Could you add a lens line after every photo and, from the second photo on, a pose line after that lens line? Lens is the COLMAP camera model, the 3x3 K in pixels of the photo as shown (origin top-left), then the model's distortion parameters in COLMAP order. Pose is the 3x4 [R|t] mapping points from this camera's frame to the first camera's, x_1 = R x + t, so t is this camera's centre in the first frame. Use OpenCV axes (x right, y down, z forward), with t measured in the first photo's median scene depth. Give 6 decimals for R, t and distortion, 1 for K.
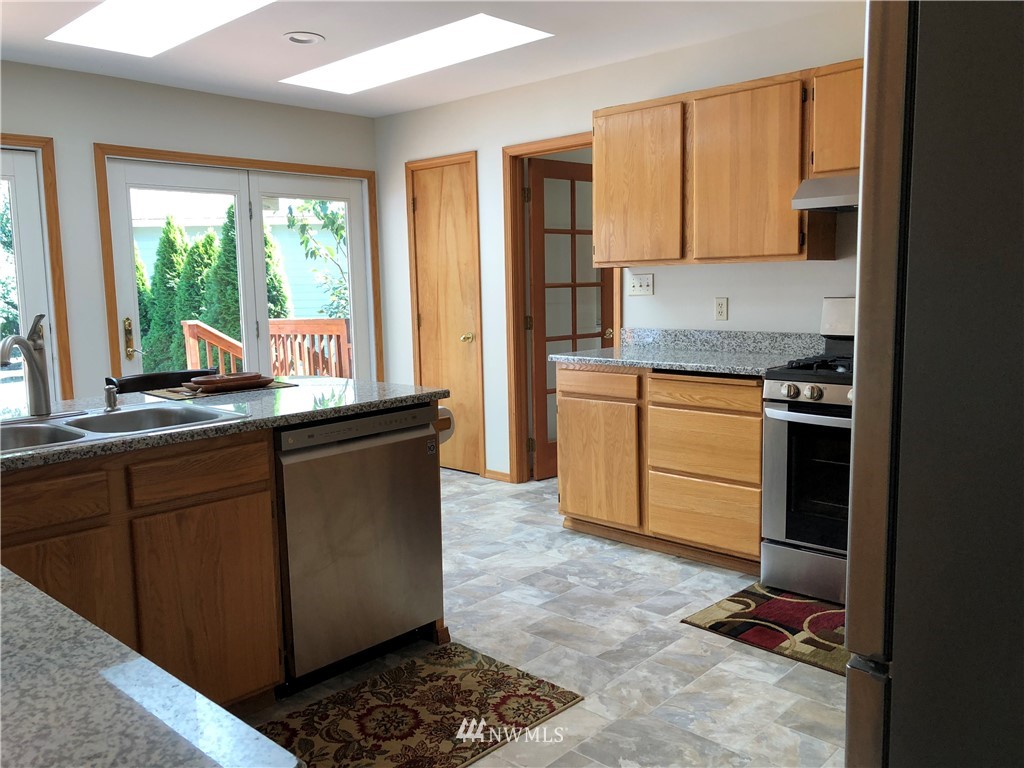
lens RADIAL K [[837.0, 0, 512.0], [0, 837.0, 384.0], [0, 0, 1]] dist [0.002924, -0.007099]
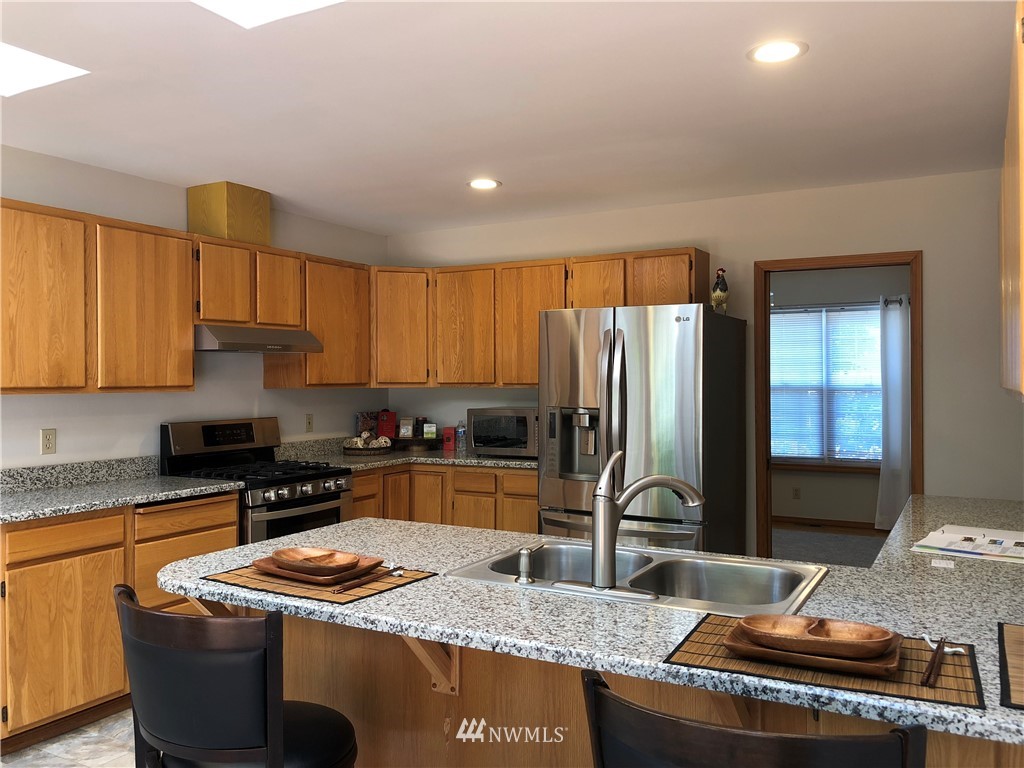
lens RADIAL K [[837.0, 0, 512.0], [0, 837.0, 384.0], [0, 0, 1]] dist [0.002924, -0.007099]
pose [[-0.247690, 0.016268, 0.968703, -0.791513], [0.126824, 0.991800, 0.015772, -0.106686], [-0.960503, 0.126762, -0.247722, 0.766799]]
